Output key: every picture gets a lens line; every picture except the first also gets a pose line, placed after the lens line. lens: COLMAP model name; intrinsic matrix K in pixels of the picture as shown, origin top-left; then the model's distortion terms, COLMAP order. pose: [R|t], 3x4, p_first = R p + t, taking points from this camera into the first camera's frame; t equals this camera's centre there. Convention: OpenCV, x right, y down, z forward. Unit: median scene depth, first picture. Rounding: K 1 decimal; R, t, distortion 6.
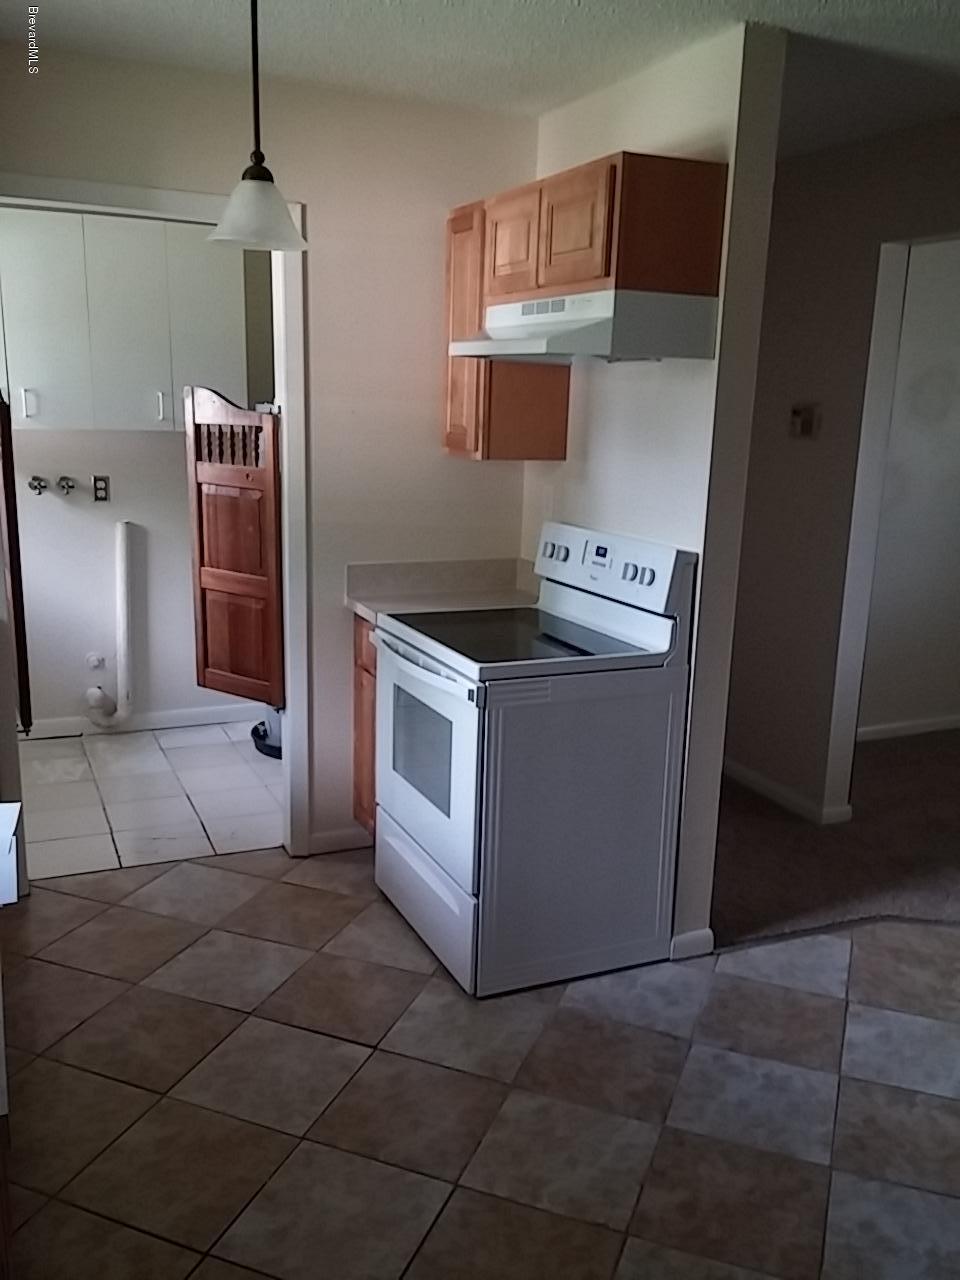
lens RADIAL K [[1110.2, 0, 480.0], [0, 1110.2, 640.0], [0, 0, 1]] dist [0.043579, -0.007561]
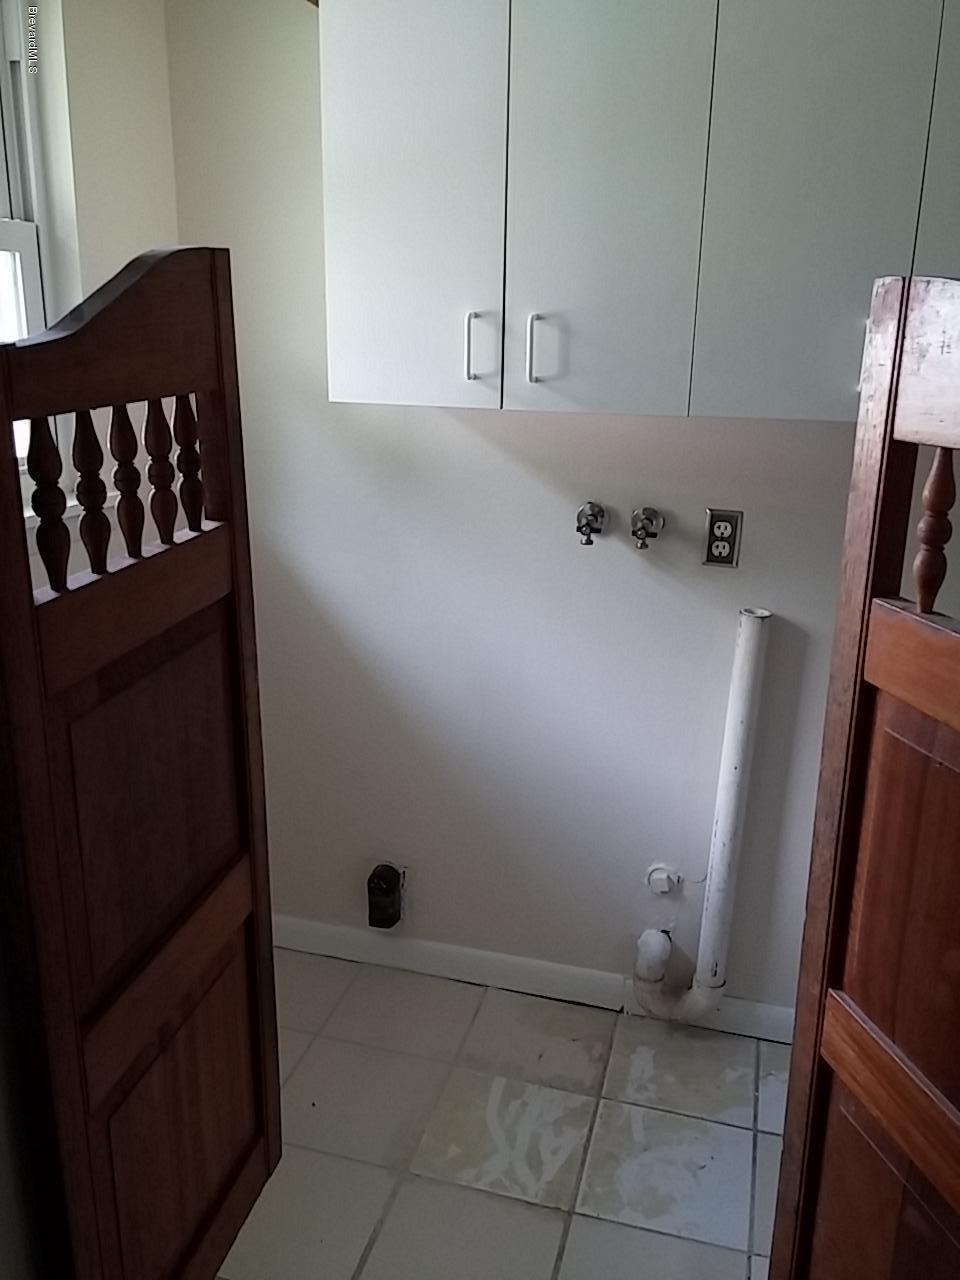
lens RADIAL K [[1110.2, 0, 480.0], [0, 1110.2, 640.0], [0, 0, 1]] dist [0.043579, -0.007561]
pose [[0.774207, 0.169470, -0.609823, -0.135547], [-0.140665, 0.985462, 0.095276, -0.127760], [0.617104, 0.012017, 0.786790, 0.599528]]
